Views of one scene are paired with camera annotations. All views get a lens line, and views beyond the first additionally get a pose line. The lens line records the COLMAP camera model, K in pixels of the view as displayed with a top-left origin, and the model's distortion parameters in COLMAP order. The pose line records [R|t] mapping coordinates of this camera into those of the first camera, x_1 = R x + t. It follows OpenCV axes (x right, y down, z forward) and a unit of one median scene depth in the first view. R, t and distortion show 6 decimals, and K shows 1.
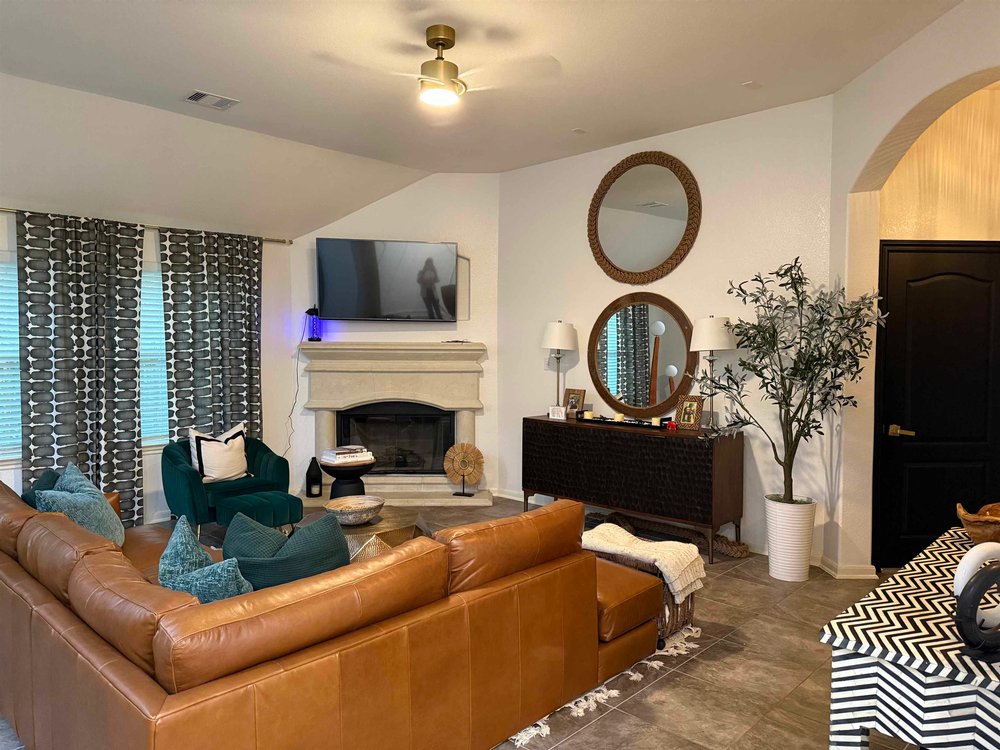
lens RADIAL K [[692.7, 0, 507.5], [0, 692.7, 373.8], [0, 0, 1]] dist [0.106823, -0.152841]
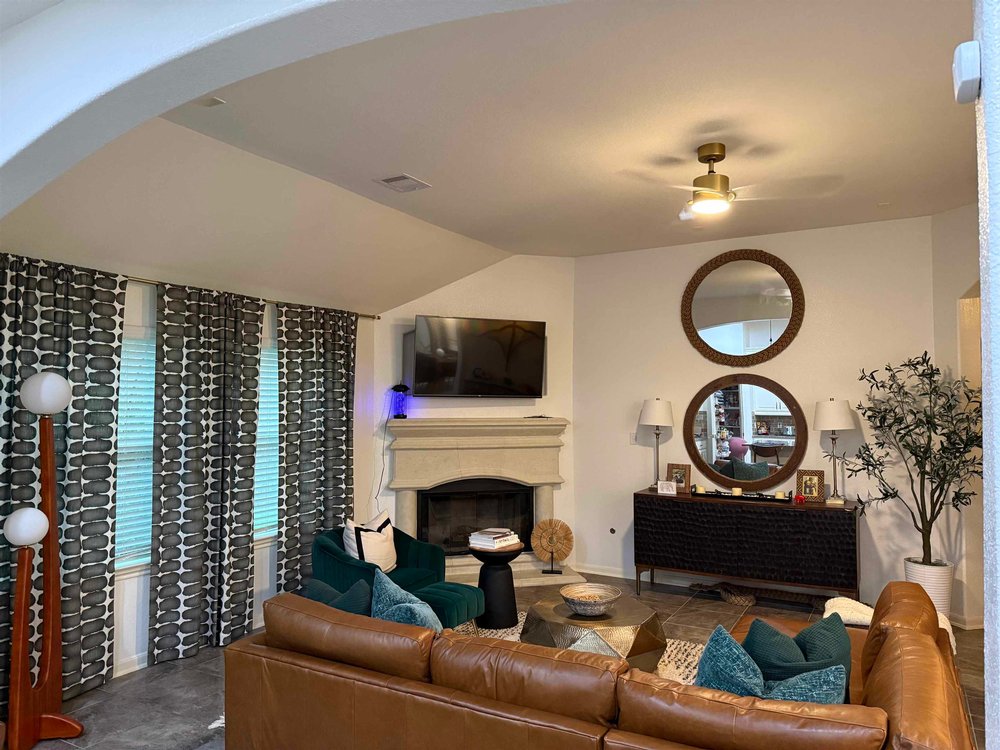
lens RADIAL K [[692.7, 0, 507.5], [0, 692.7, 373.8], [0, 0, 1]] dist [0.106823, -0.152841]
pose [[0.969389, 0.006931, 0.245434, -0.433463], [0.013378, 0.996626, -0.080983, -0.033479], [-0.245167, 0.081788, 0.966025, 0.031527]]
